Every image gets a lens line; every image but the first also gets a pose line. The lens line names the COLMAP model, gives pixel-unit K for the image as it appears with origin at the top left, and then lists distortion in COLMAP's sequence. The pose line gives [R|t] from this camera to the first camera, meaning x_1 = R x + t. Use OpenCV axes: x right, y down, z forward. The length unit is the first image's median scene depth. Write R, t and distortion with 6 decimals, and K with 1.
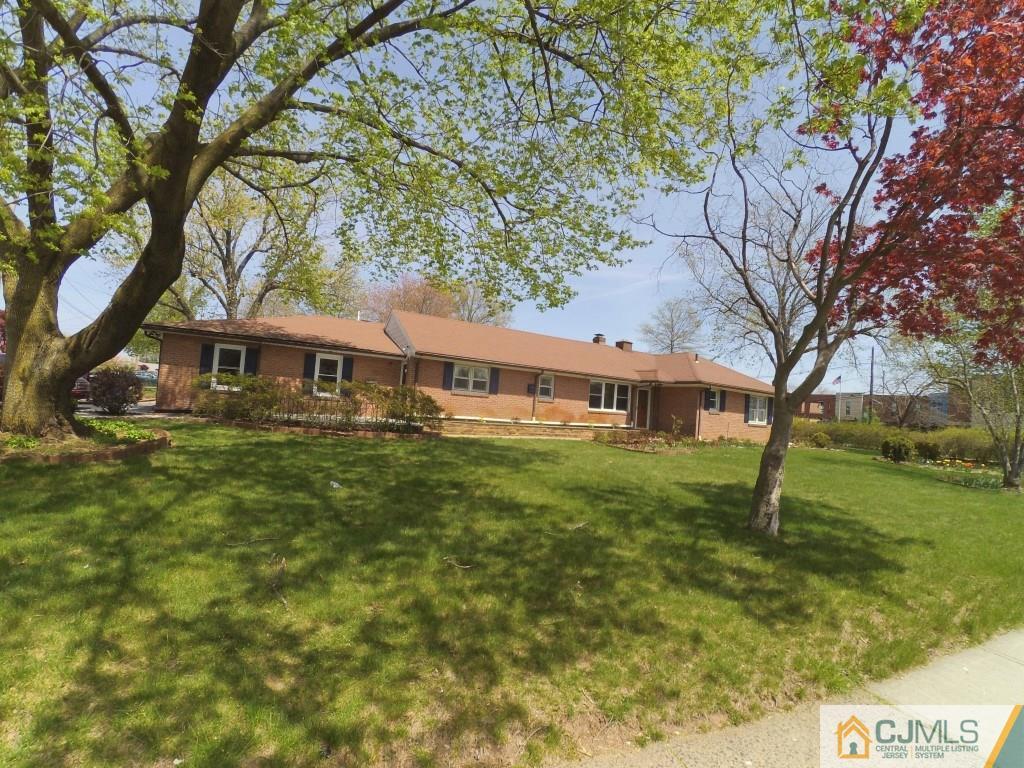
lens RADIAL K [[441.8, 0, 512.0], [0, 441.8, 384.0], [0, 0, 1]] dist [-0.064247, 0.000104]
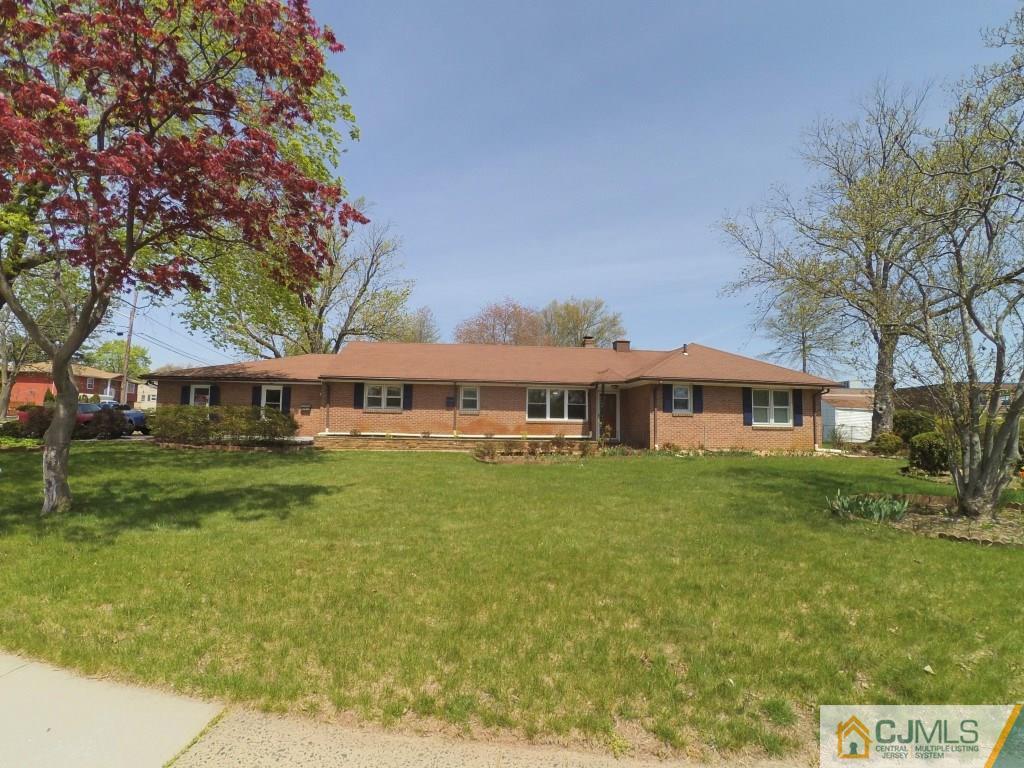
lens RADIAL K [[441.8, 0, 512.0], [0, 441.8, 384.0], [0, 0, 1]] dist [-0.064247, 0.000104]
pose [[0.907678, -0.092451, -0.409357, 0.525771], [0.070278, 0.995144, -0.068918, 0.044255], [0.413741, 0.033786, 0.909767, 0.145808]]
